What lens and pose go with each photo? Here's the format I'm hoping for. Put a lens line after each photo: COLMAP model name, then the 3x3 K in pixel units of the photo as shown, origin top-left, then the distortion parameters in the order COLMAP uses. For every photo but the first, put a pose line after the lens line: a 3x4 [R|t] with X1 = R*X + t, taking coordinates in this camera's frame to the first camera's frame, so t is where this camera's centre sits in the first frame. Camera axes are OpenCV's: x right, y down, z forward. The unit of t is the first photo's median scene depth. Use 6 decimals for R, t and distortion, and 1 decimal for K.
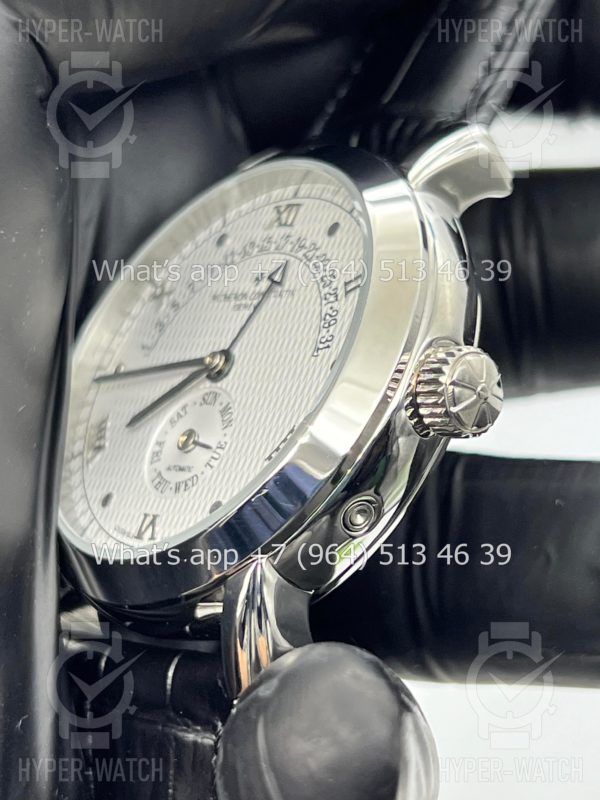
lens RADIAL K [[1890.2, 0, 300.7], [0, 1890.2, 398.7], [0, 0, 1]] dist [0.280018, 0.000000]
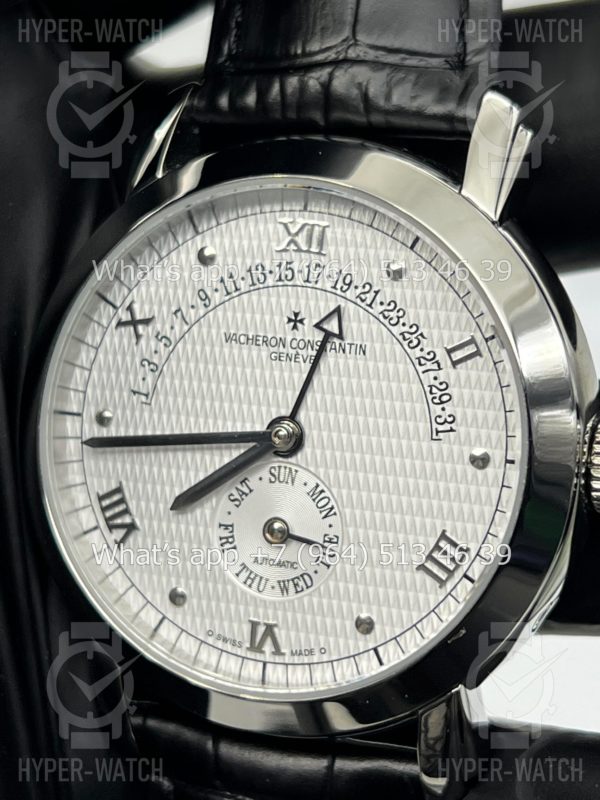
lens RADIAL K [[1890.2, 0, 297.9], [0, 1890.2, 392.5], [0, 0, 1]] dist [0.280018, 0.000000]
pose [[0.869175, -0.300335, 0.392854, -0.383584], [0.092498, 0.879159, 0.467465, -0.454021], [-0.485777, -0.369971, 0.791923, 0.308105]]
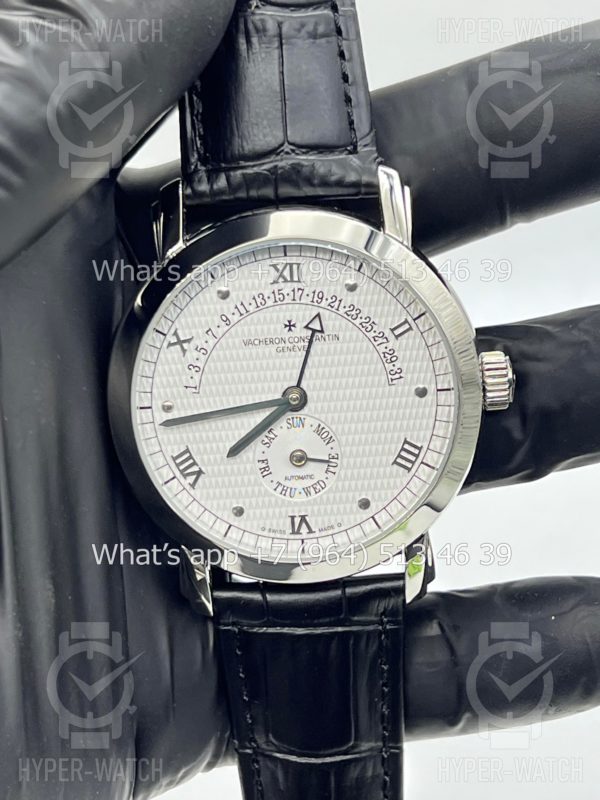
lens RADIAL K [[1890.2, 0, 296.0], [0, 1890.2, 398.2], [0, 0, 1]] dist [0.280018, 0.000000]
pose [[0.623618, -0.465186, 0.628254, -0.936091], [0.058891, 0.829344, 0.555626, -0.808081], [-0.779508, -0.309499, 0.544589, 0.237455]]
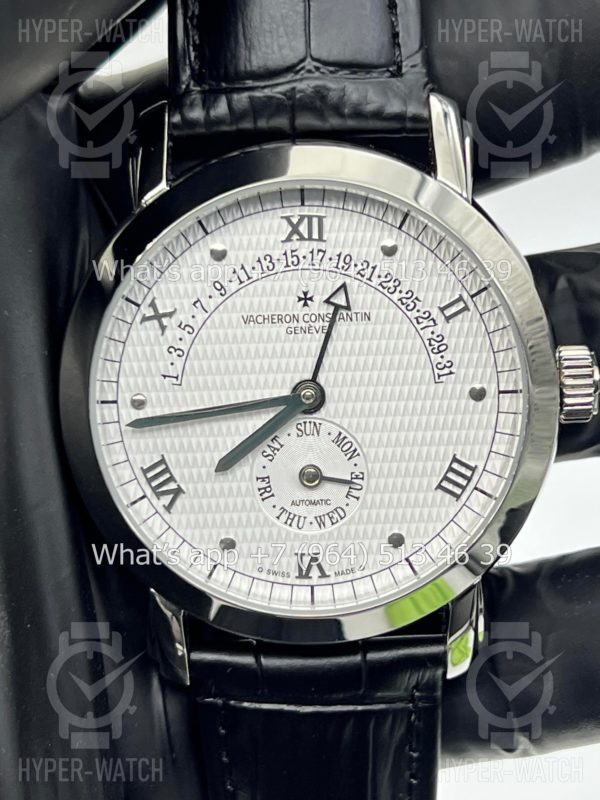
lens RADIAL K [[1890.2, 0, 292.9], [0, 1890.2, 403.8], [0, 0, 1]] dist [0.280018, 0.000000]
pose [[0.638267, -0.420859, 0.644587, -0.737827], [0.029751, 0.850188, 0.525639, -0.574829], [-0.769240, -0.316321, 0.555168, 0.426240]]
